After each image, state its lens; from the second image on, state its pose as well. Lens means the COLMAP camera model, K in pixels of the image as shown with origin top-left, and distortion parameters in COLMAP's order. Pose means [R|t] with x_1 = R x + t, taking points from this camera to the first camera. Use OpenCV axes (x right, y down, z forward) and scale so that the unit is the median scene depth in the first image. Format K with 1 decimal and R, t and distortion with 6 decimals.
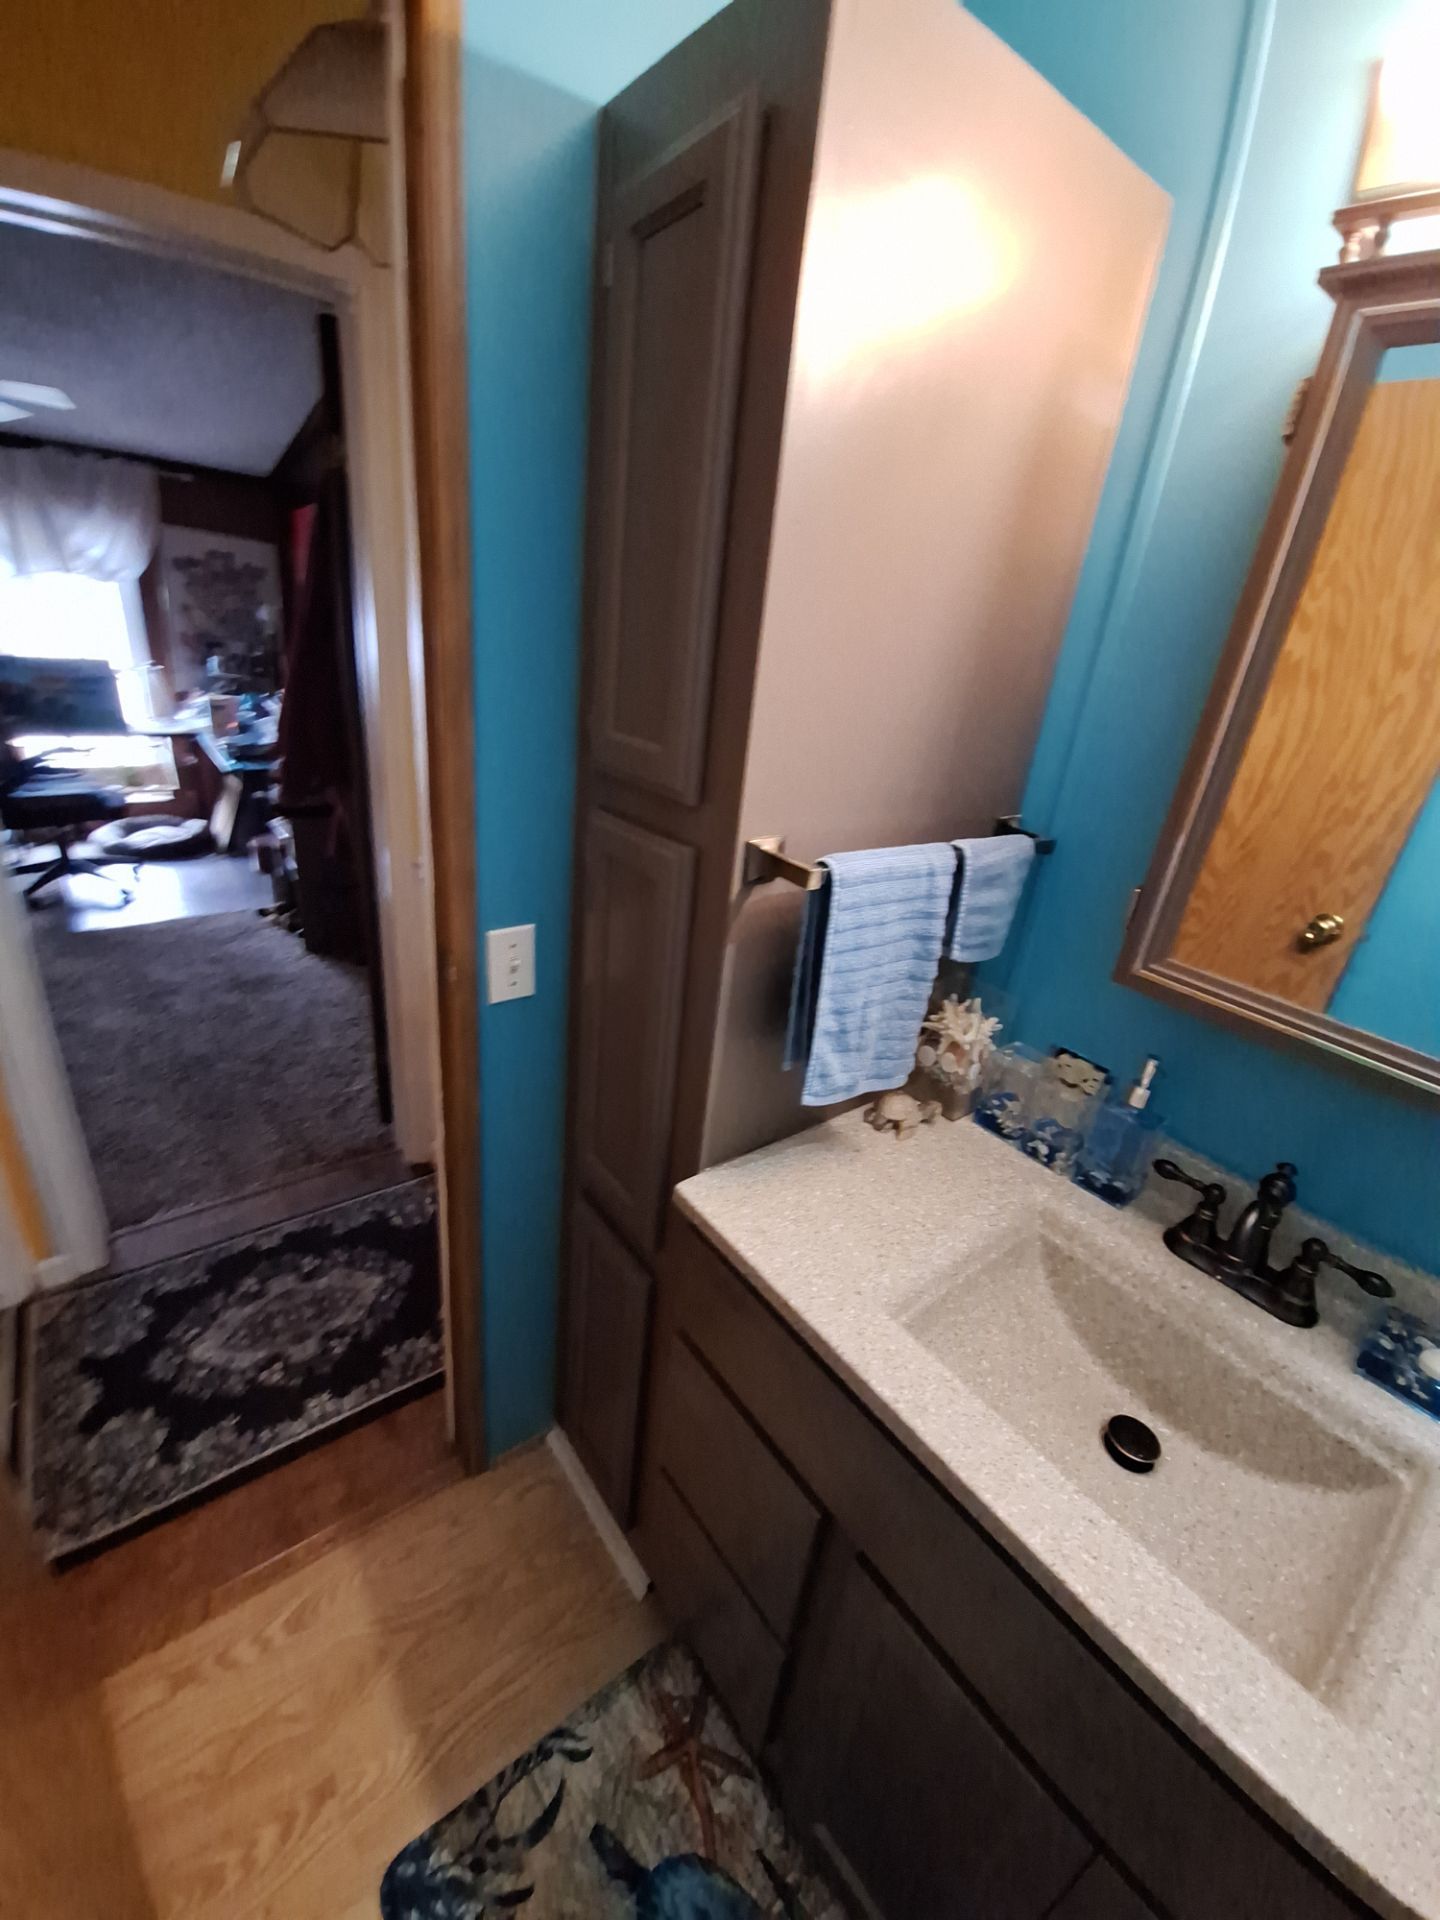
lens RADIAL K [[751.2, 0, 718.8], [0, 751.2, 955.2], [0, 0, 1]] dist [0.001396, -0.011268]
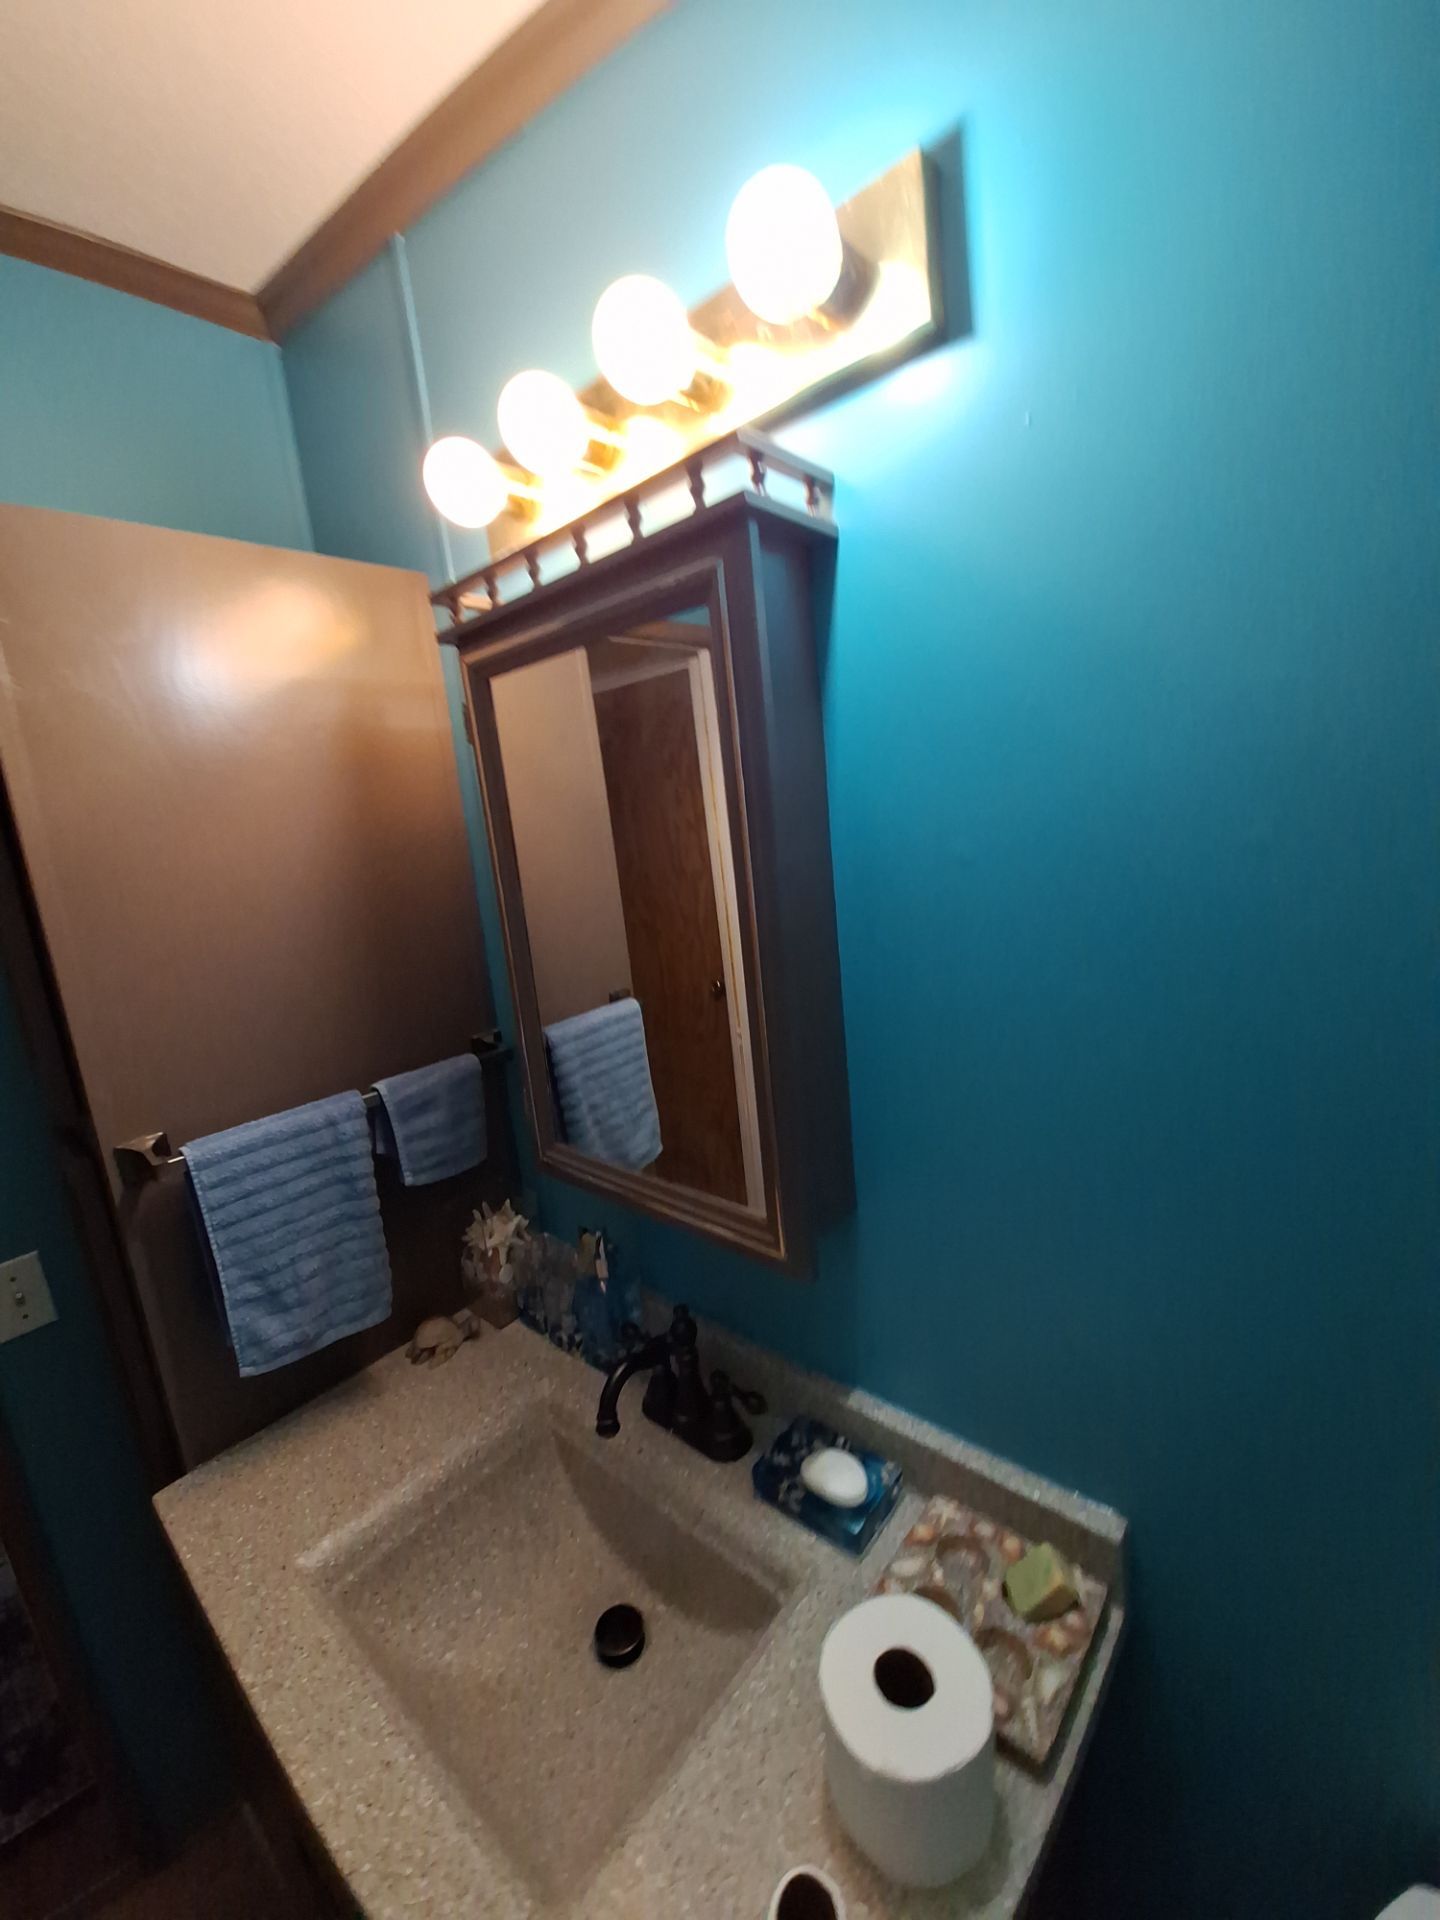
lens RADIAL K [[752.3, 0, 713.7], [0, 752.3, 954.1], [0, 0, 1]] dist [0.001494, -0.010547]
pose [[0.961798, -0.228966, 0.150064, 0.583155], [0.256236, 0.945898, -0.199045, 0.016562], [-0.096371, 0.229893, 0.968433, -0.153521]]
